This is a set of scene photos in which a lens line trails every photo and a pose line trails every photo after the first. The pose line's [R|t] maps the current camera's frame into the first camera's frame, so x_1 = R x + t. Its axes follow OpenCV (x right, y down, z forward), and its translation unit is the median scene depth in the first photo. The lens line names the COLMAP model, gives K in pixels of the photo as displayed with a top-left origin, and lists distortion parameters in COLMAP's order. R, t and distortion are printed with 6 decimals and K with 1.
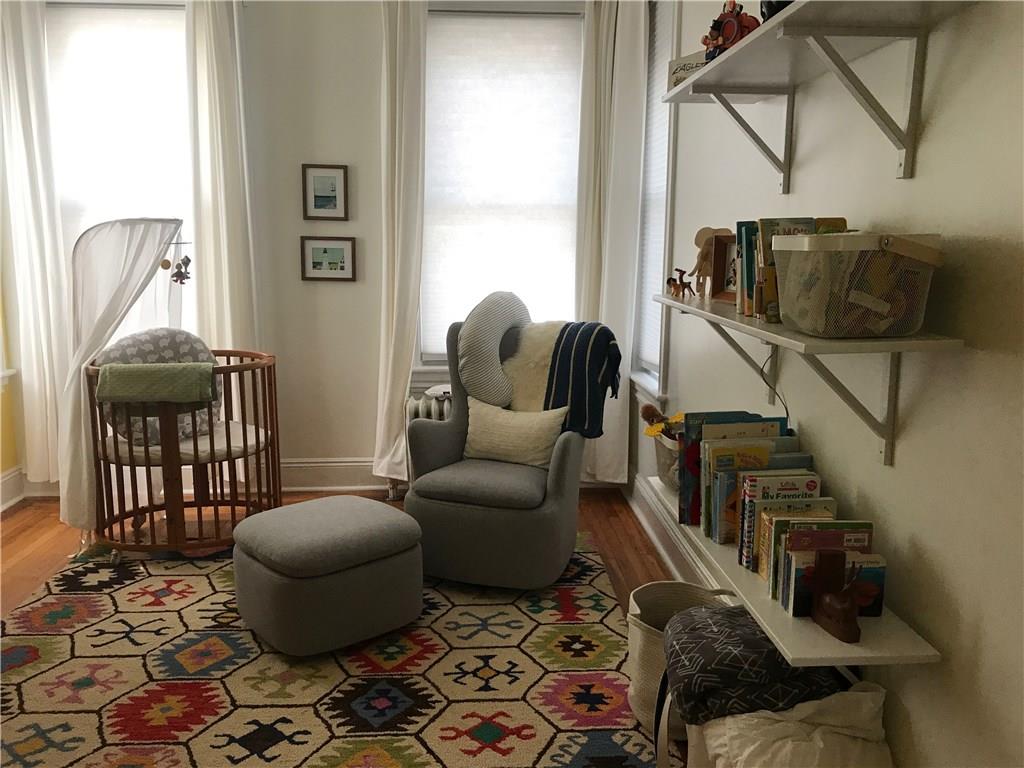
lens RADIAL K [[827.4, 0, 511.6], [0, 827.4, 382.1], [0, 0, 1]] dist [-0.012862, -0.004737]
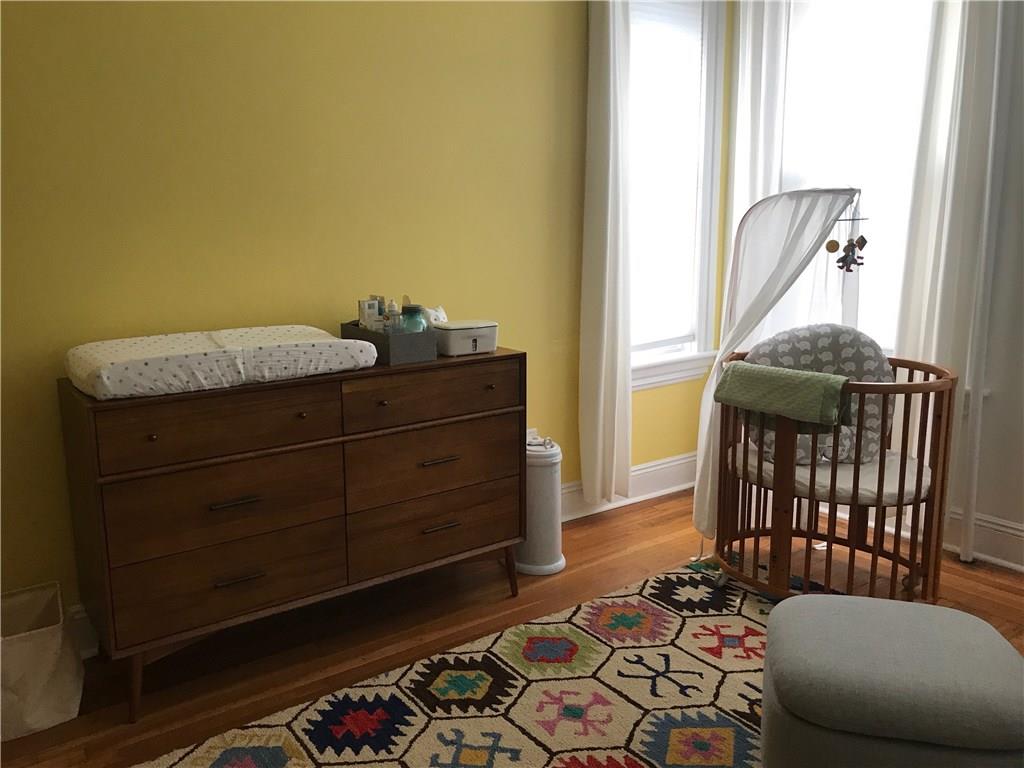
lens RADIAL K [[827.4, 0, 511.9], [0, 827.4, 382.7], [0, 0, 1]] dist [-0.012862, -0.004737]
pose [[0.536545, 0.152283, -0.830018, 0.108109], [-0.128040, 0.986886, 0.098295, -0.054787], [0.834102, 0.053536, 0.549007, 0.332432]]
